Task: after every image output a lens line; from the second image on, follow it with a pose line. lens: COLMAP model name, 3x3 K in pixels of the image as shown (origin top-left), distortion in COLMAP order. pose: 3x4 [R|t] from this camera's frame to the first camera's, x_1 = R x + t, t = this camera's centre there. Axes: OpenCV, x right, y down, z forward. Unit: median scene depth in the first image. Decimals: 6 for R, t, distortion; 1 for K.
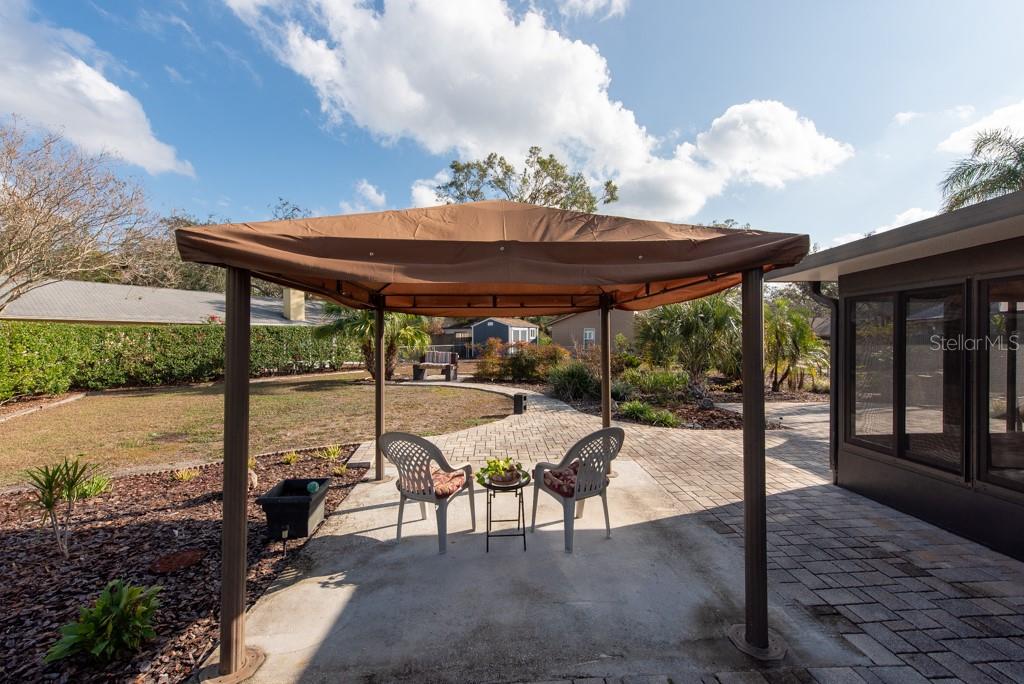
lens RADIAL K [[390.7, 0, 504.0], [0, 390.7, 340.4], [0, 0, 1]] dist [0.002438, 0.000091]
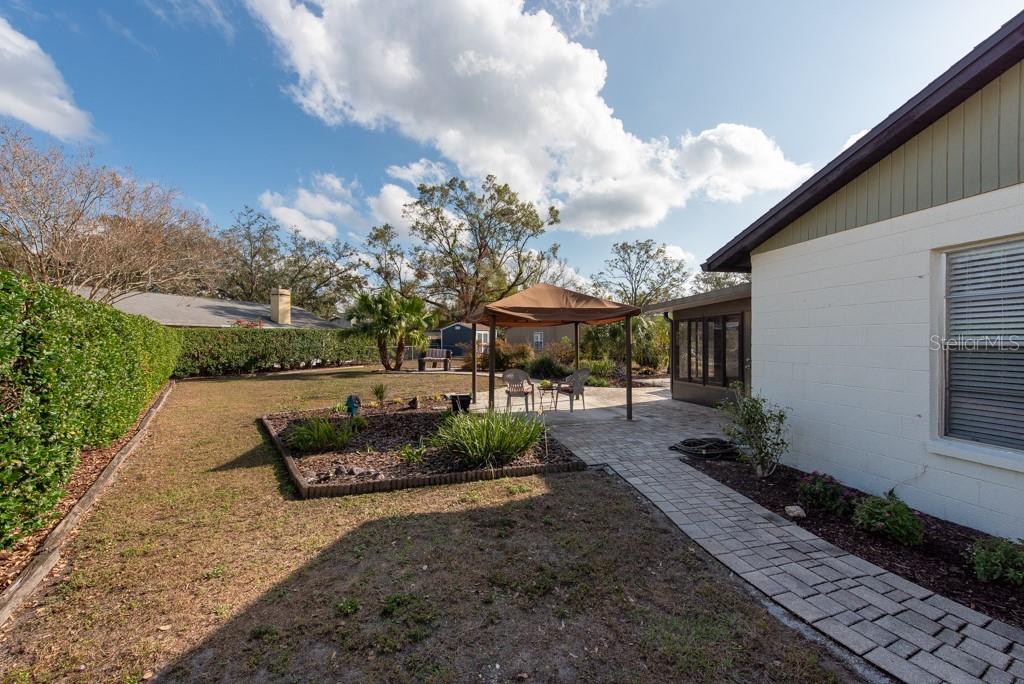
lens RADIAL K [[404.6, 0, 489.9], [0, 404.6, 346.1], [0, 0, 1]] dist [0.000965, -0.000116]
pose [[0.990942, -0.000014, 0.134292, -0.163859], [-0.000675, 0.999987, 0.005086, 0.010368], [-0.134290, -0.005131, 0.990929, -0.364128]]
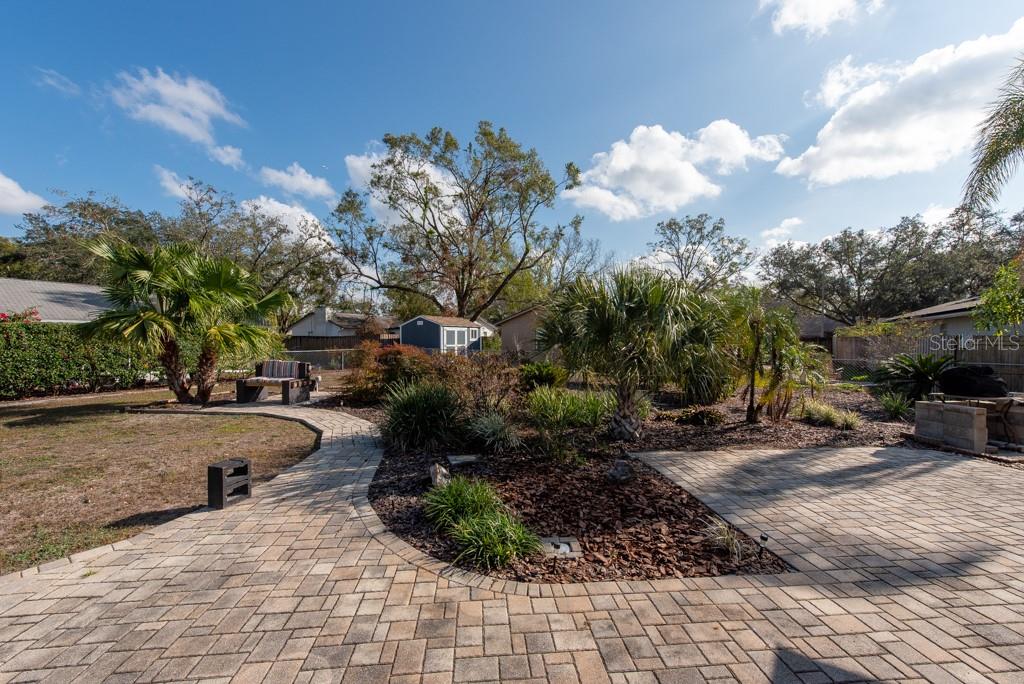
lens RADIAL K [[390.7, 0, 504.0], [0, 390.7, 340.4], [0, 0, 1]] dist [0.002438, 0.000091]
pose [[0.999217, -0.000620, 0.039565, 0.173952], [0.000675, 0.999999, -0.001392, -0.005831], [-0.039564, 0.001417, 0.999216, 0.246475]]
